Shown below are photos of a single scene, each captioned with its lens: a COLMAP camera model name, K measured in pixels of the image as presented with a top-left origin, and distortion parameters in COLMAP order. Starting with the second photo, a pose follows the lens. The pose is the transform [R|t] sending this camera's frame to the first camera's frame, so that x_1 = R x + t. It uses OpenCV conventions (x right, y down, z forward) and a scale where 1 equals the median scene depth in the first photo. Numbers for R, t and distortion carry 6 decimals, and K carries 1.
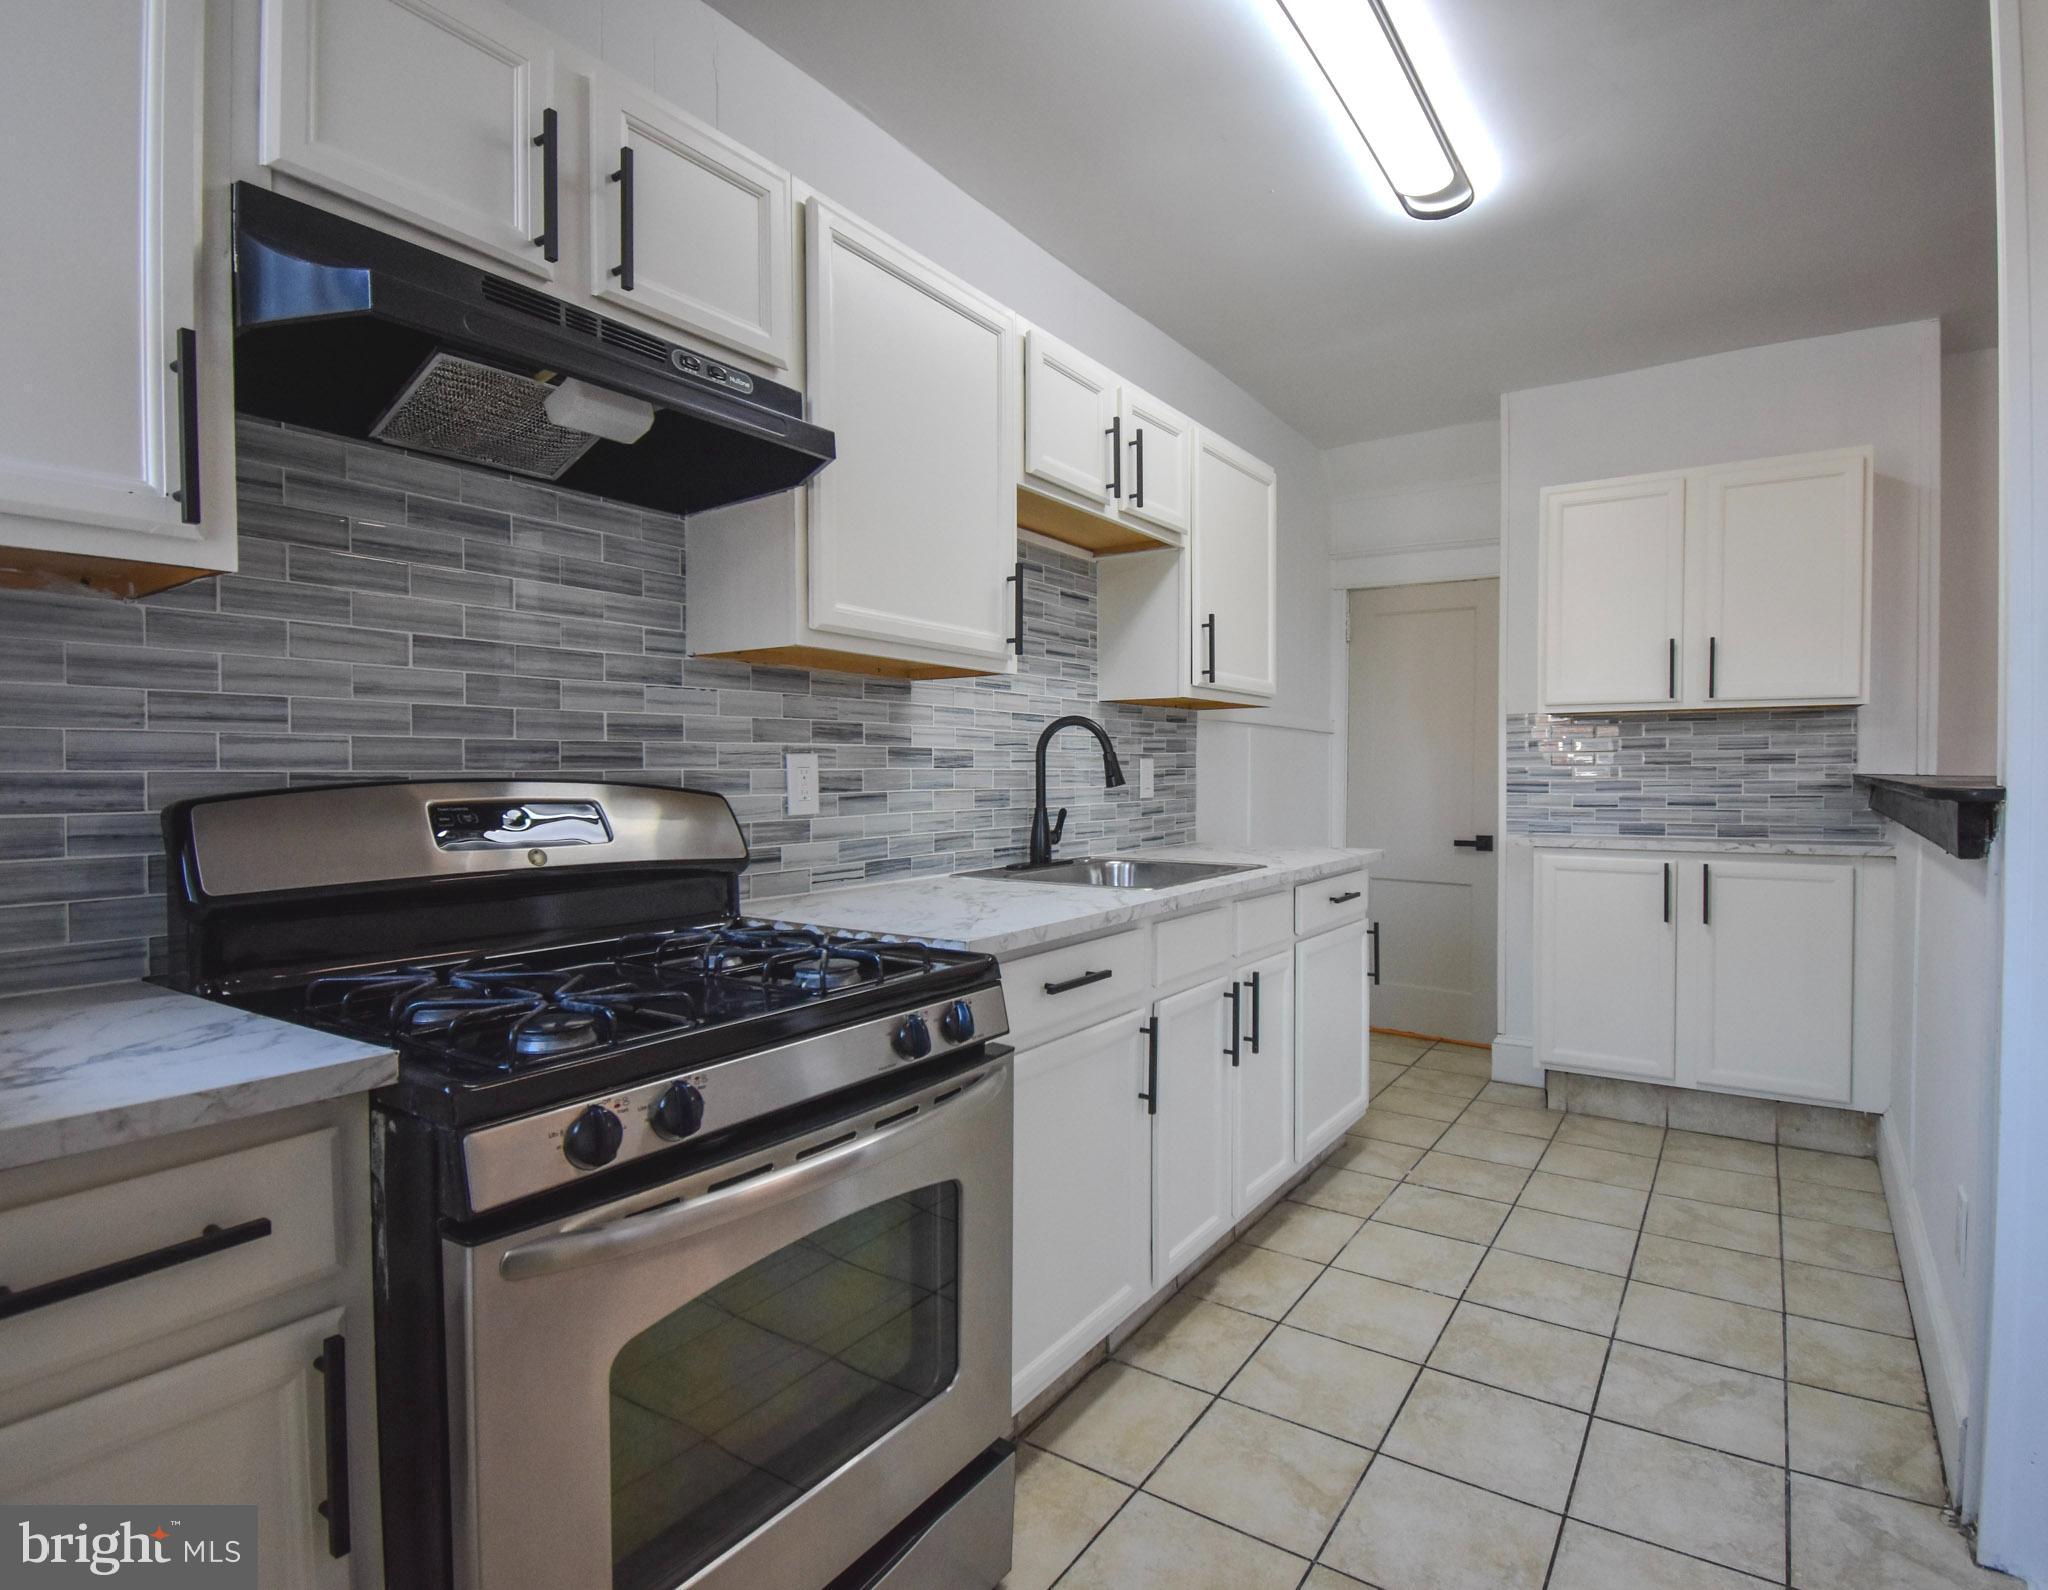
lens RADIAL K [[1062.9, 0, 1090.6], [0, 1062.9, 800.2], [0, 0, 1]] dist [-0.000318, 0.000270]
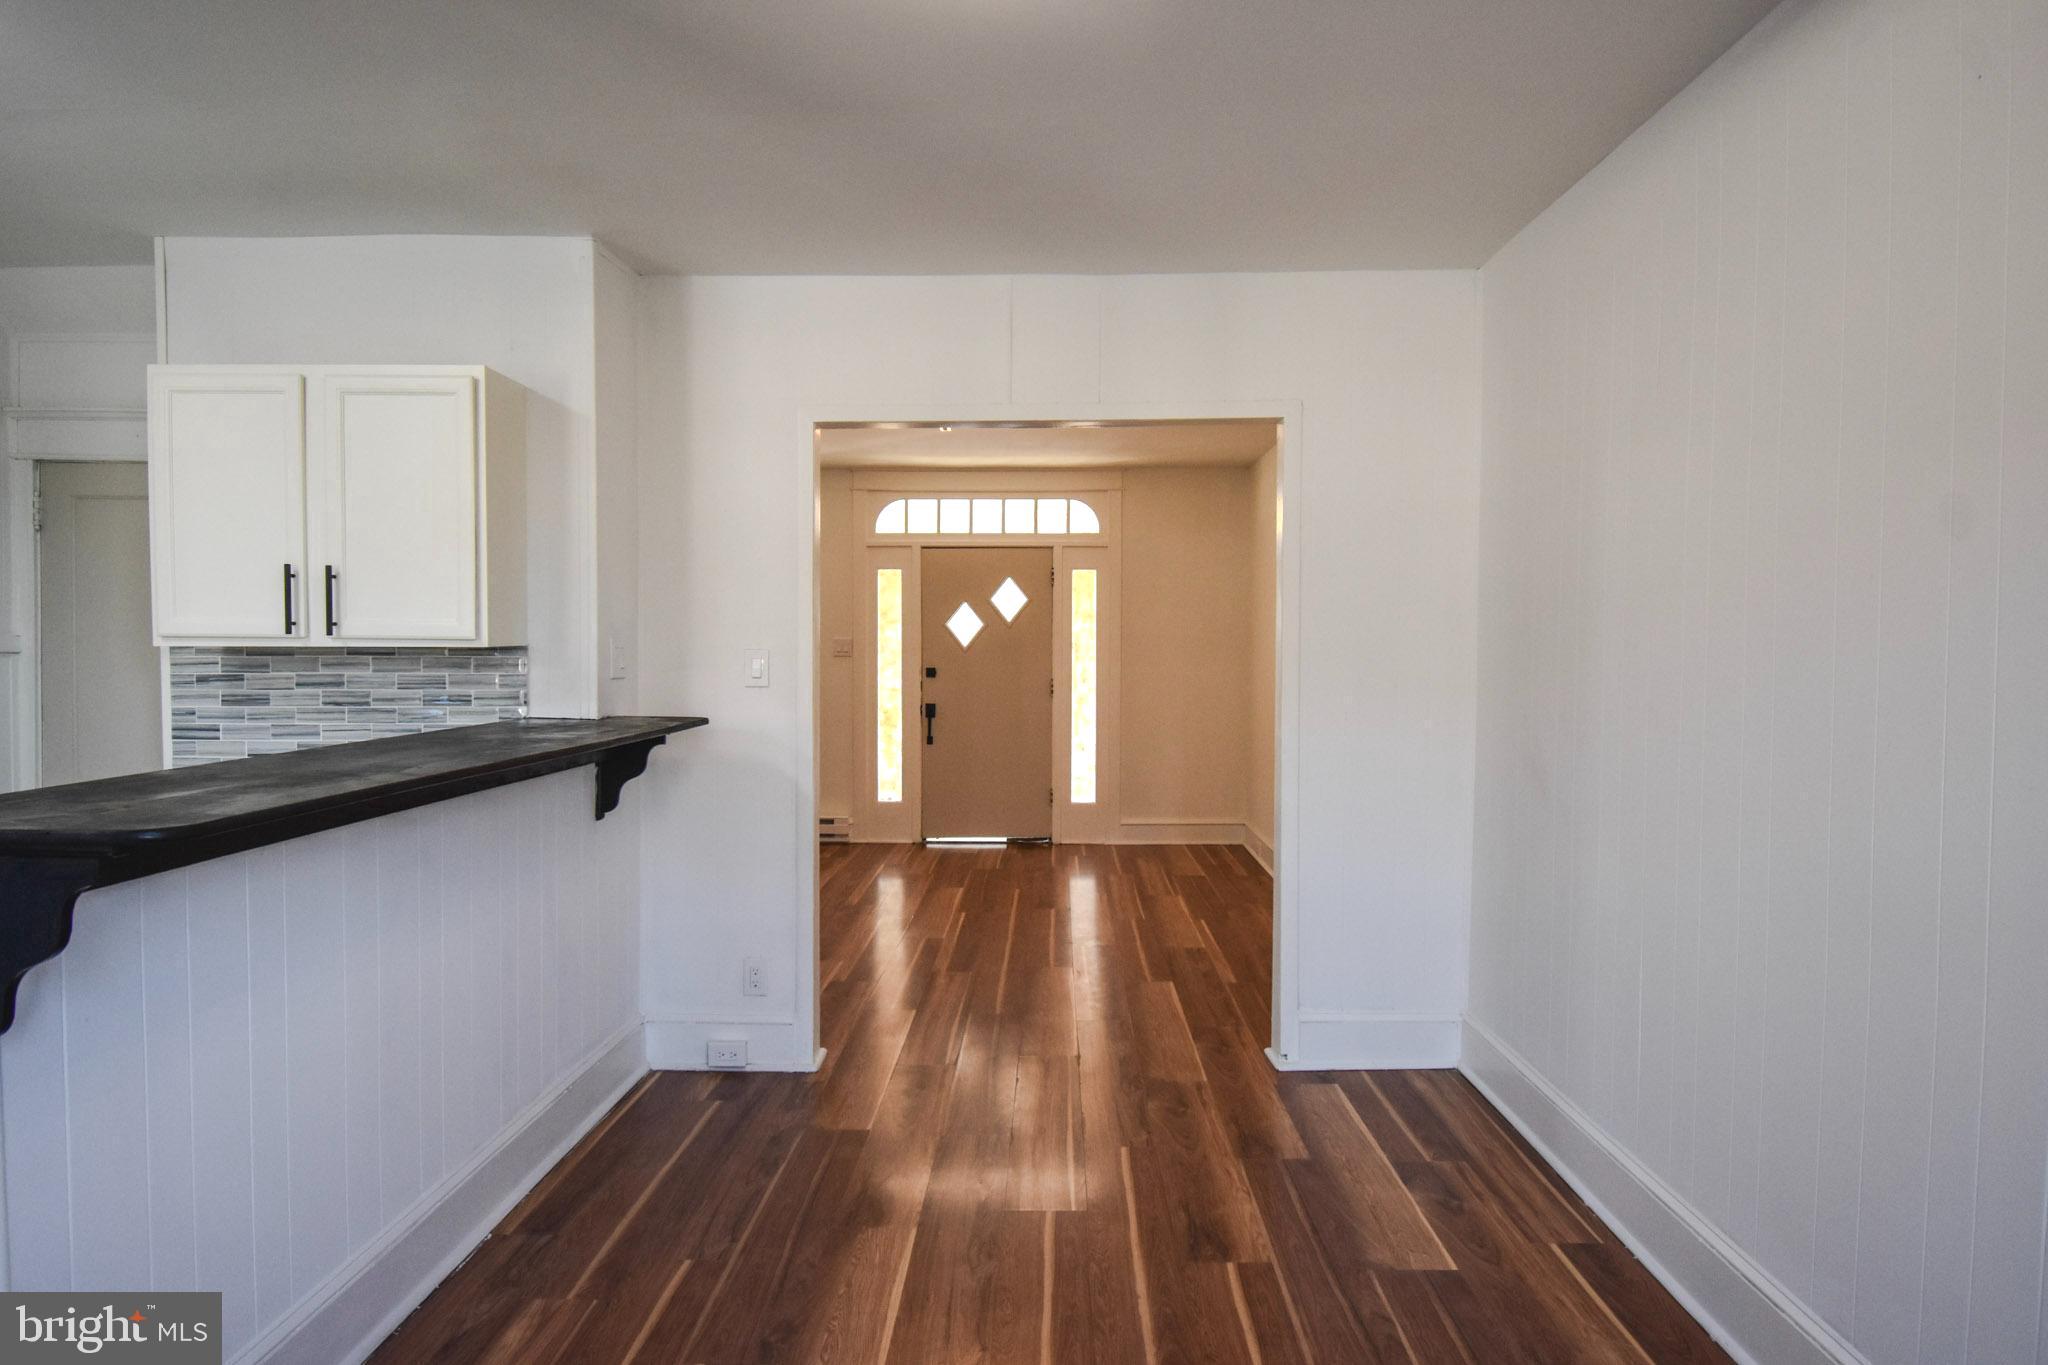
lens RADIAL K [[1303.4, 0, 1024.0], [0, 1303.4, 682.5], [0, 0, 1]] dist [-0.018395, -0.000841]
pose [[0.855409, -0.010926, 0.517838, 0.697760], [0.008391, 0.999939, 0.007237, -0.082028], [-0.517886, -0.001846, 0.855448, -0.249017]]
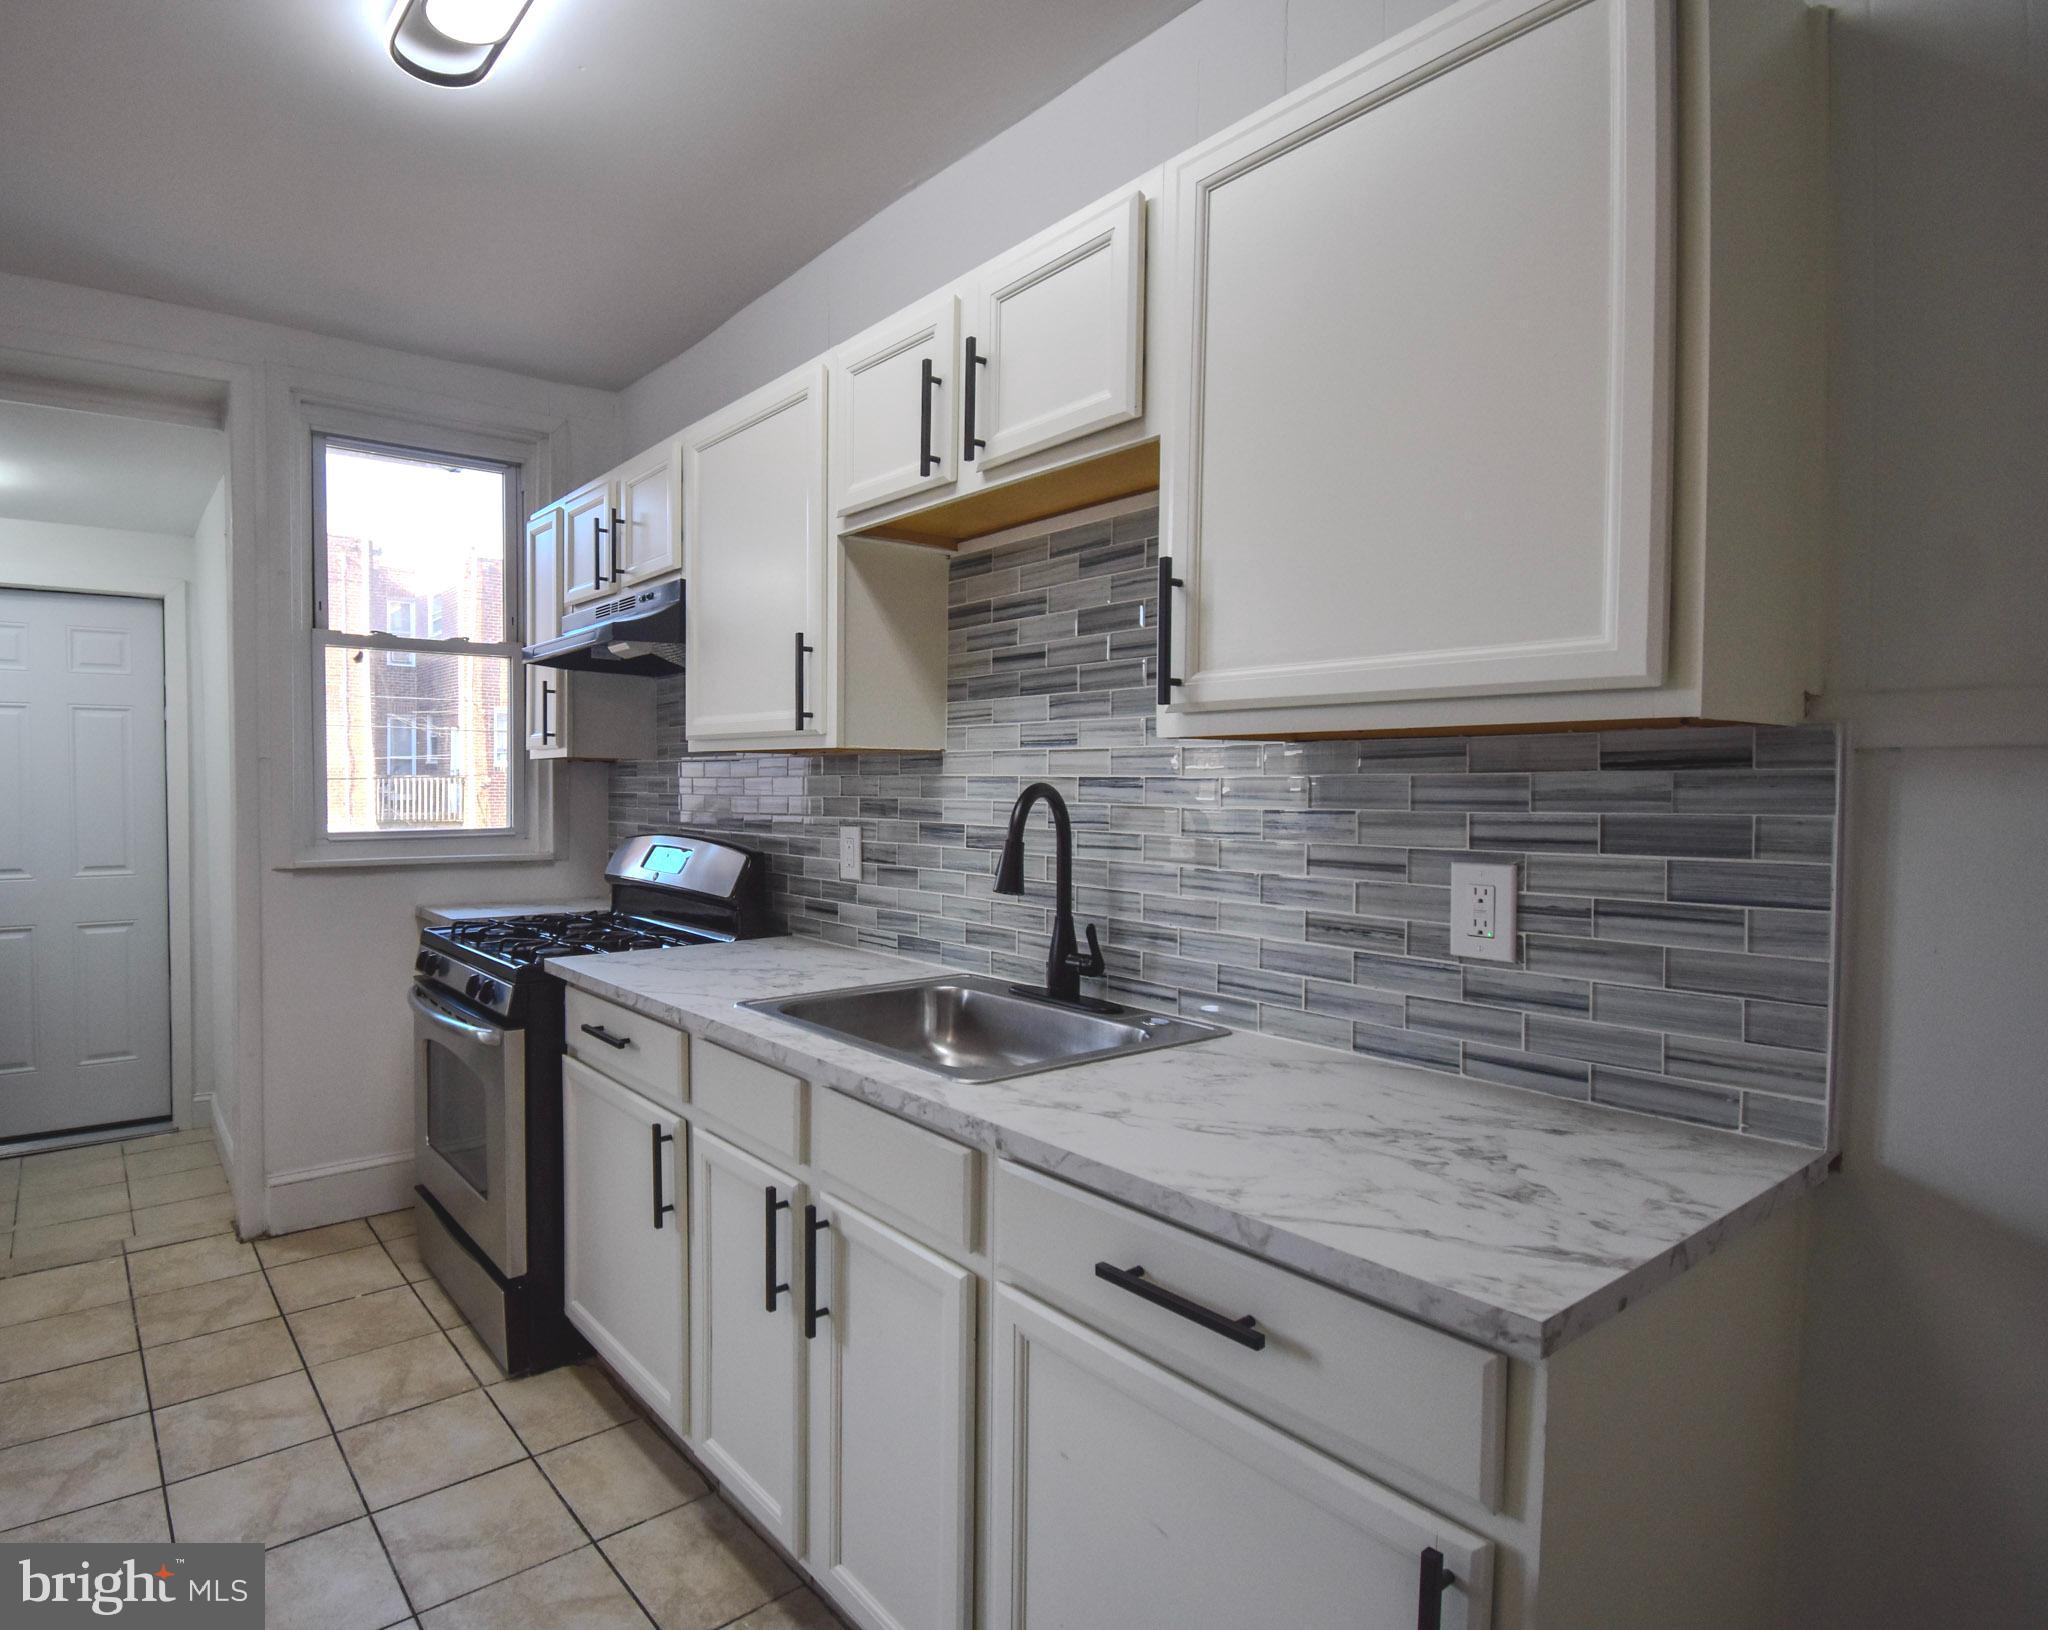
lens RADIAL K [[1114.1, 0, 815.0], [0, 1114.1, 814.5], [0, 0, 1]] dist [0.002411, -0.000723]
pose [[-0.398097, 0.030900, -0.916823, 0.735728], [-0.024742, 0.998707, 0.044403, -0.094285], [0.917010, 0.040360, -0.396818, 1.240802]]
